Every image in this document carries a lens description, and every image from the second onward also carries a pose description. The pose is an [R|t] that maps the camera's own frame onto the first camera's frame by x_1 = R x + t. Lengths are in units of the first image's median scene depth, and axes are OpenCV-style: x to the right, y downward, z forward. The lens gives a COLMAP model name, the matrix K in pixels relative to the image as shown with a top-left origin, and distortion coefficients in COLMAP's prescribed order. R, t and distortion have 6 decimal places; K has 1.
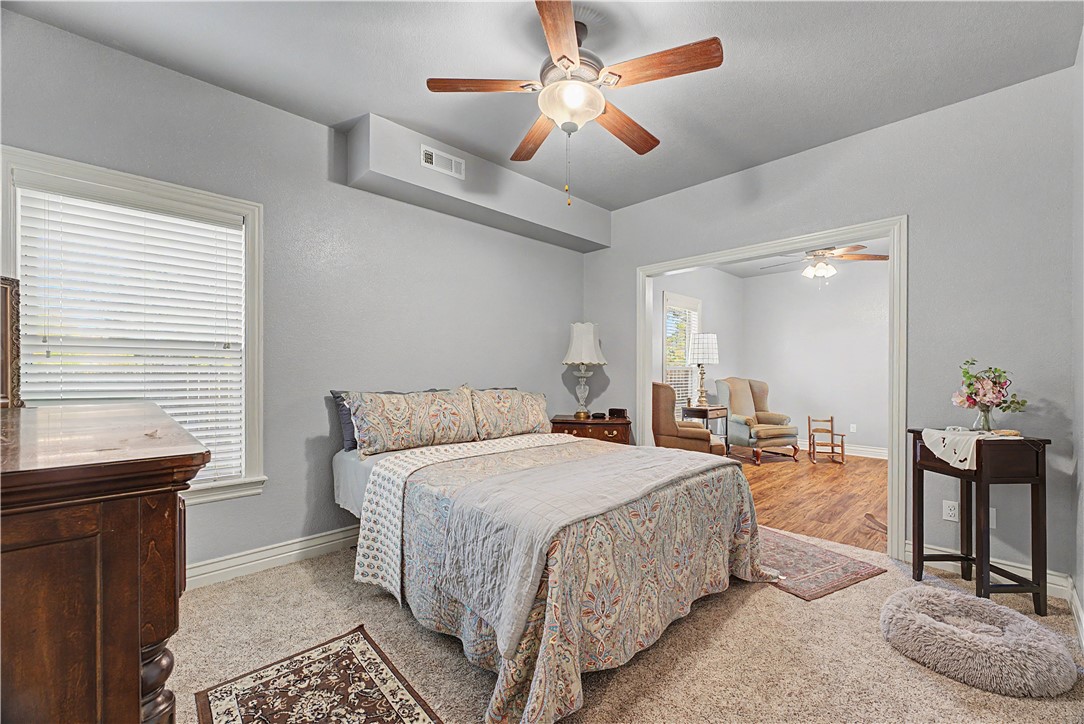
lens RADIAL K [[438.0, 0, 542.4], [0, 438.0, 364.7], [0, 0, 1]] dist [-0.004140, -0.000155]
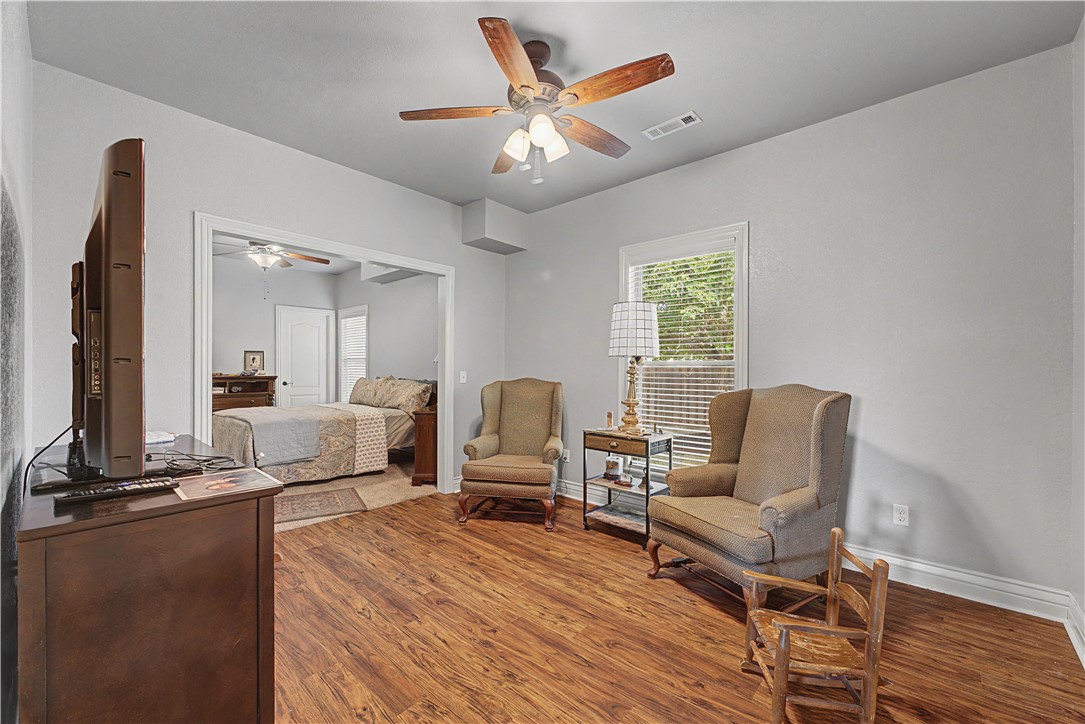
lens RADIAL K [[438.4, 0, 543.1], [0, 438.4, 366.8], [0, 0, 1]] dist [-0.004140, -0.000155]
pose [[0.090593, 0.000358, -0.995888, 1.354860], [0.000942, 0.999999, 0.000445, 0.014679], [0.995888, -0.000979, 0.090593, 1.221247]]
